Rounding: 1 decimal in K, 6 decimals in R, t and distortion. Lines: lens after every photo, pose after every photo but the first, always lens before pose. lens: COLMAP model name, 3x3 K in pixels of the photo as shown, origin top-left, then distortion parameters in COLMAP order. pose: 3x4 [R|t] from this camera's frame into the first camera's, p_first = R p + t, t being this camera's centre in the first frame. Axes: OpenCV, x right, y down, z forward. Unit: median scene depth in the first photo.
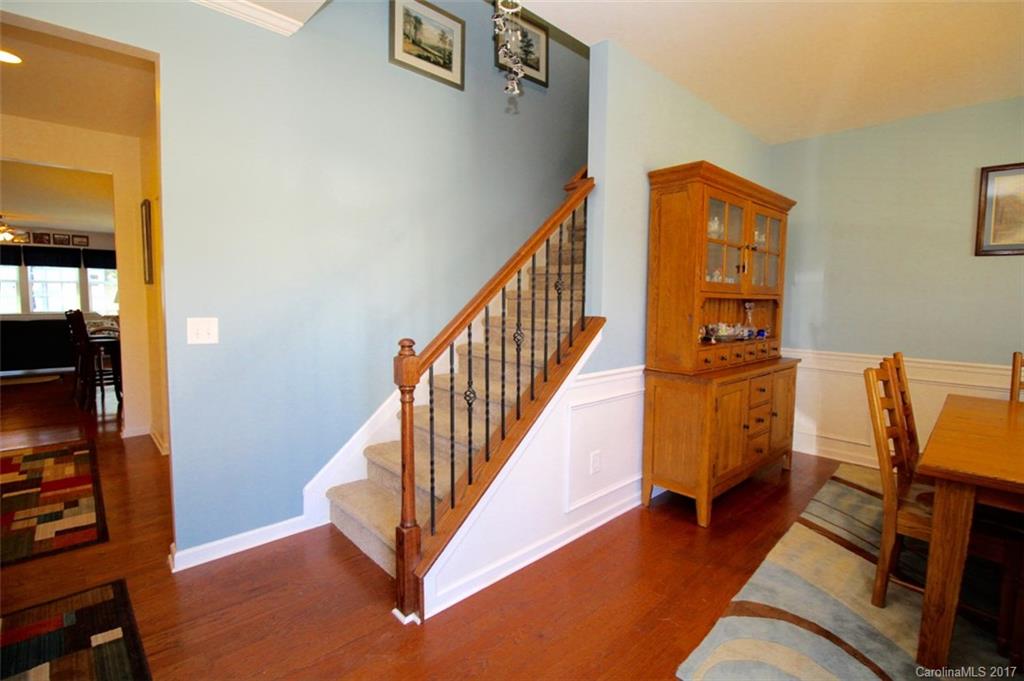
lens RADIAL K [[487.3, 0, 512.0], [0, 487.3, 340.5], [0, 0, 1]] dist [-0.001362, -0.000657]
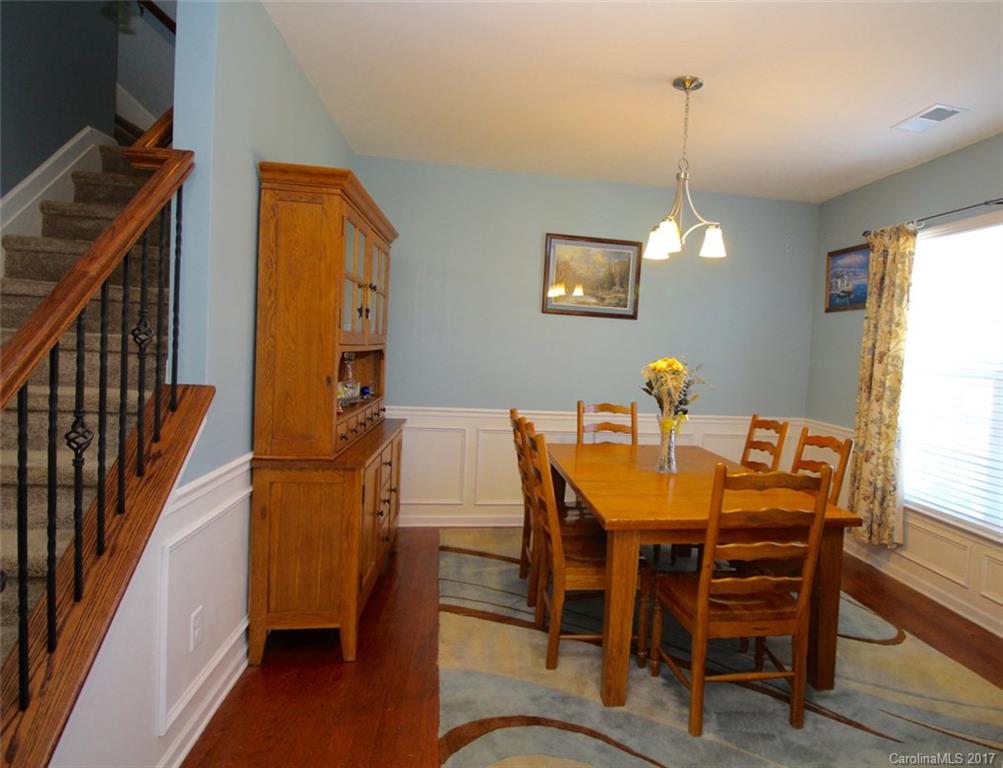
lens RADIAL K [[678.9, 0, 501.4], [0, 678.9, 369.3], [0, 0, 1]] dist [0.027291, -0.000705]
pose [[0.533380, -0.039387, 0.844958, -0.354611], [0.029920, 0.999169, 0.027688, -0.085654], [-0.845347, 0.010513, 0.534115, 0.249459]]
